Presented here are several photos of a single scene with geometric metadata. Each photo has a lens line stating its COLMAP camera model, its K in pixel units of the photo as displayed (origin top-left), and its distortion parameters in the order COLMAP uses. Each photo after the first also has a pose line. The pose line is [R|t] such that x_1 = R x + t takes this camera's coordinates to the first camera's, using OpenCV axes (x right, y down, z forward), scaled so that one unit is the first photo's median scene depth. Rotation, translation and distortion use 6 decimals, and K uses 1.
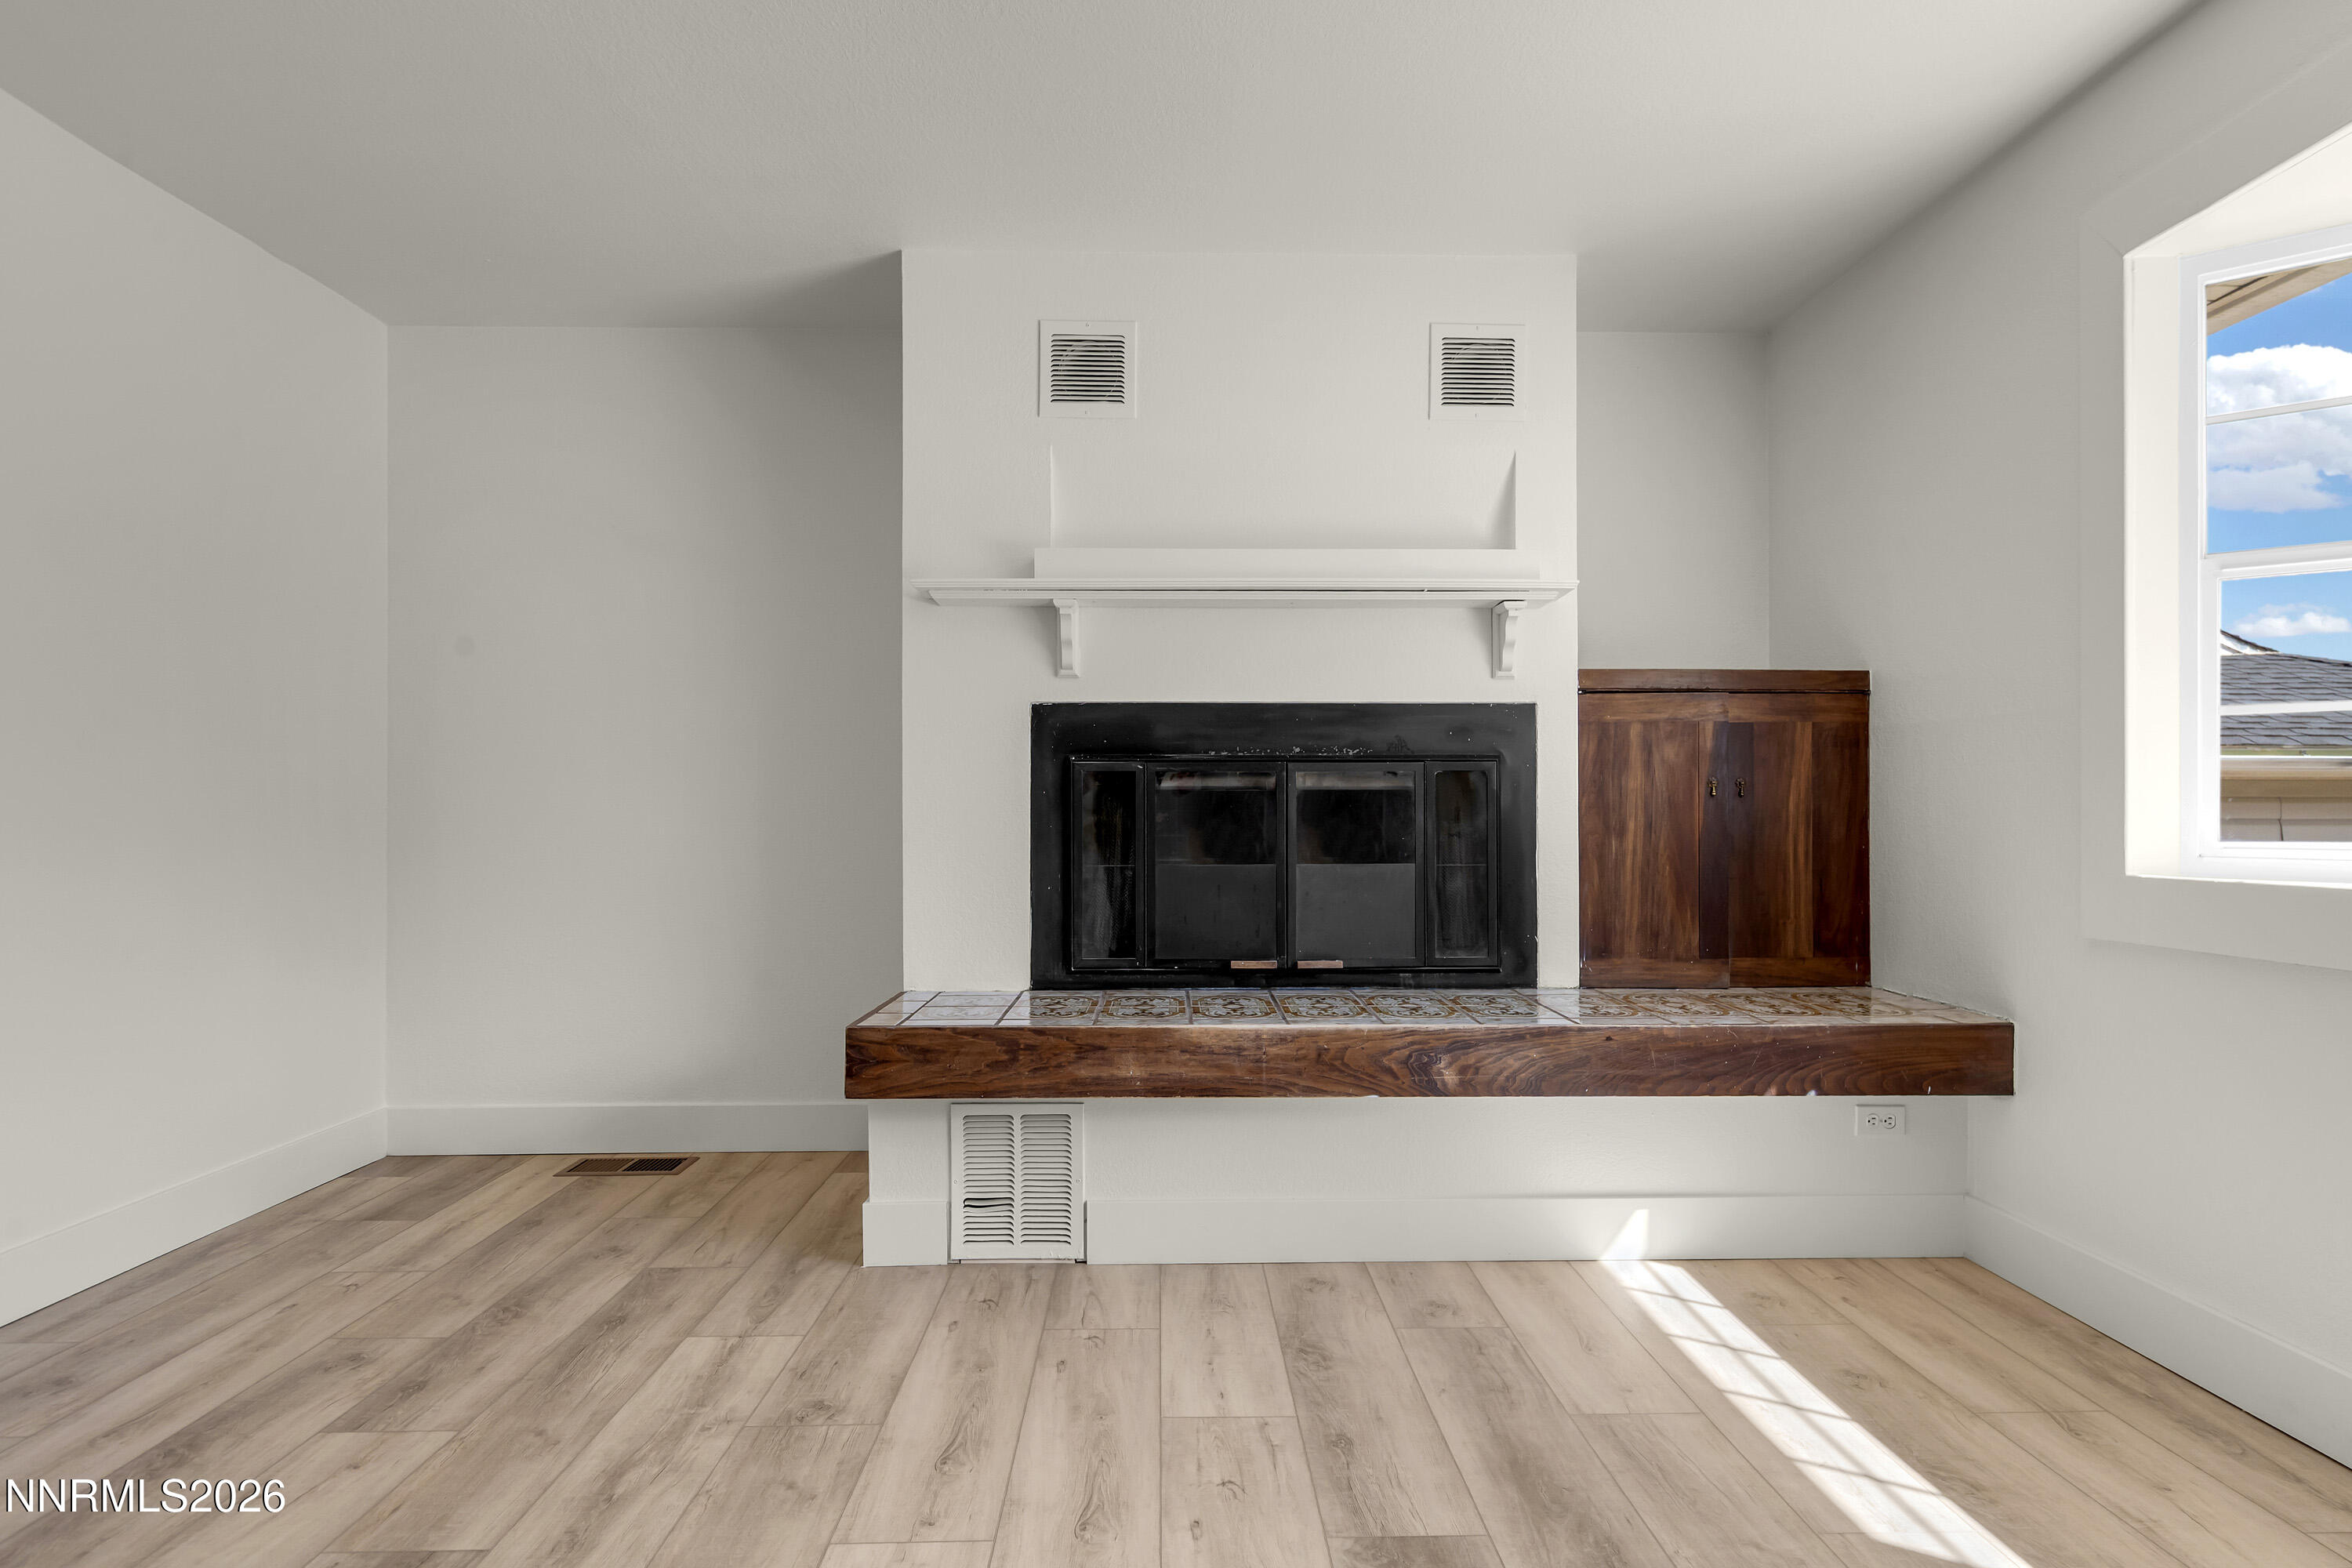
lens RADIAL K [[1409.6, 0, 1196.8], [0, 1409.6, 799.3], [0, 0, 1]] dist [-0.004641, 0.003828]
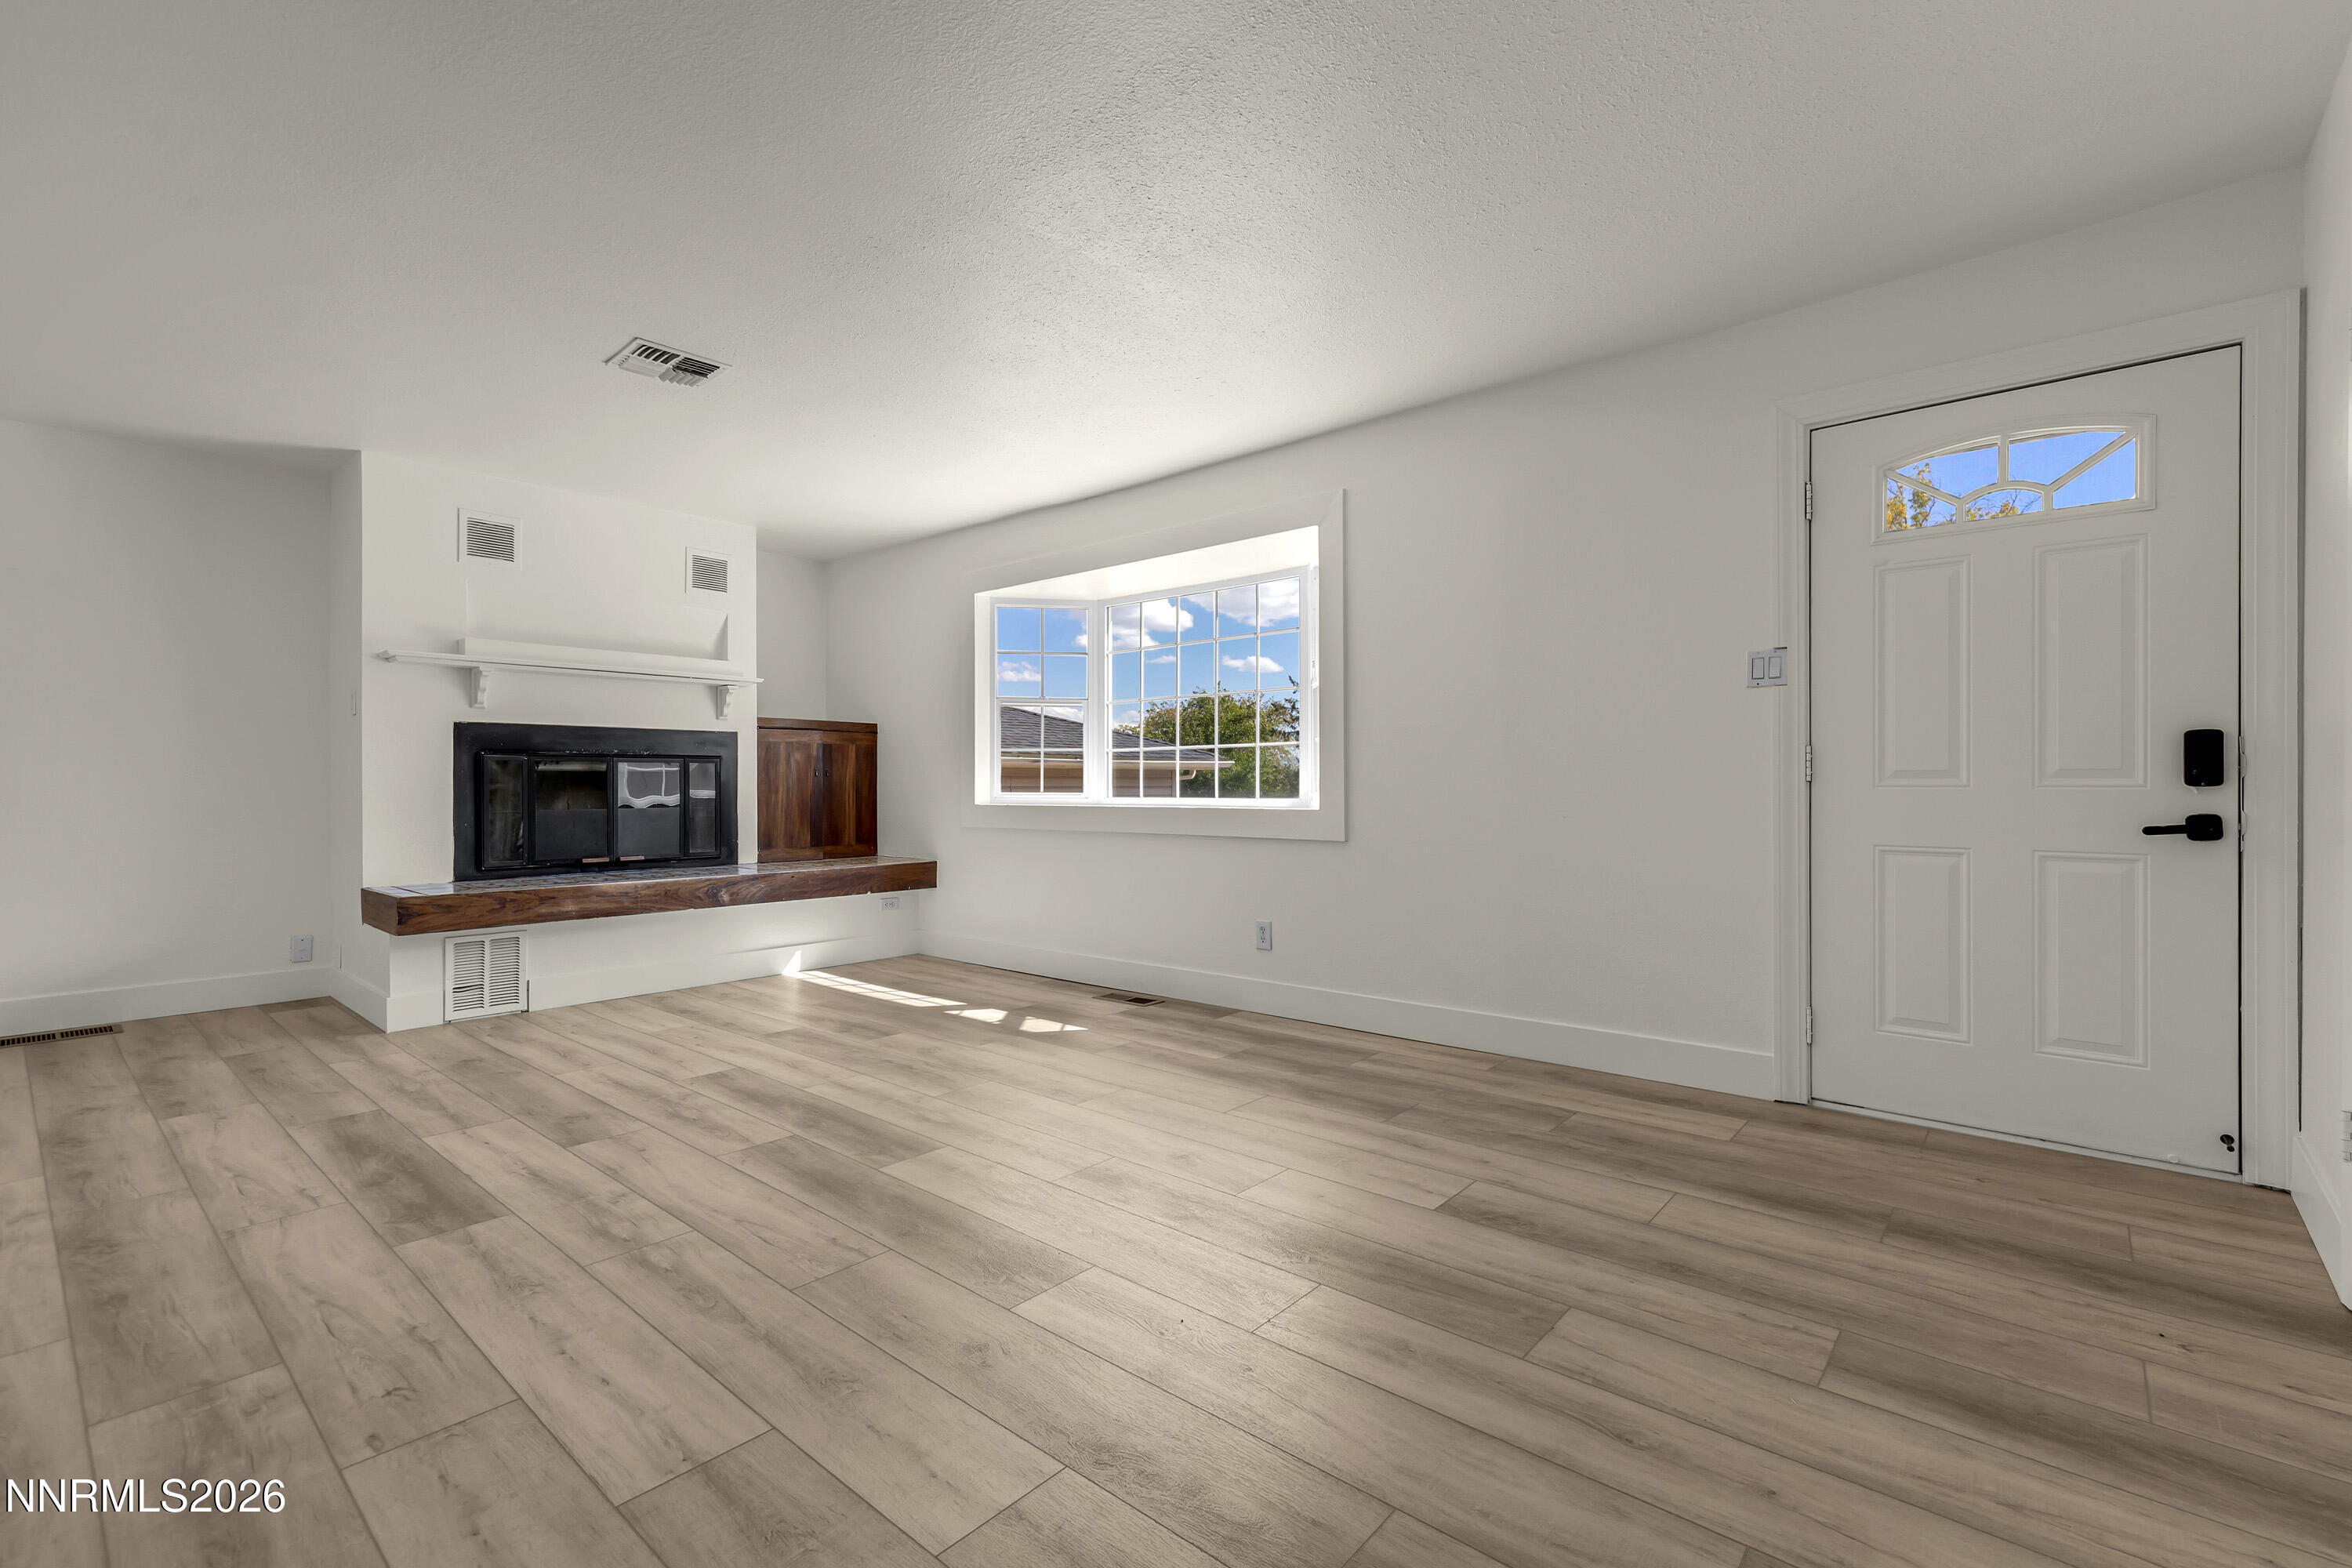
lens RADIAL K [[1024.9, 0, 1206.5], [0, 1024.9, 802.2], [0, 0, 1]] dist [0.006988, -0.000578]
pose [[0.663966, -0.013587, 0.747639, -0.461291], [-0.008966, 0.999618, 0.026129, -0.008840], [-0.747709, -0.024052, 0.663591, -0.584381]]
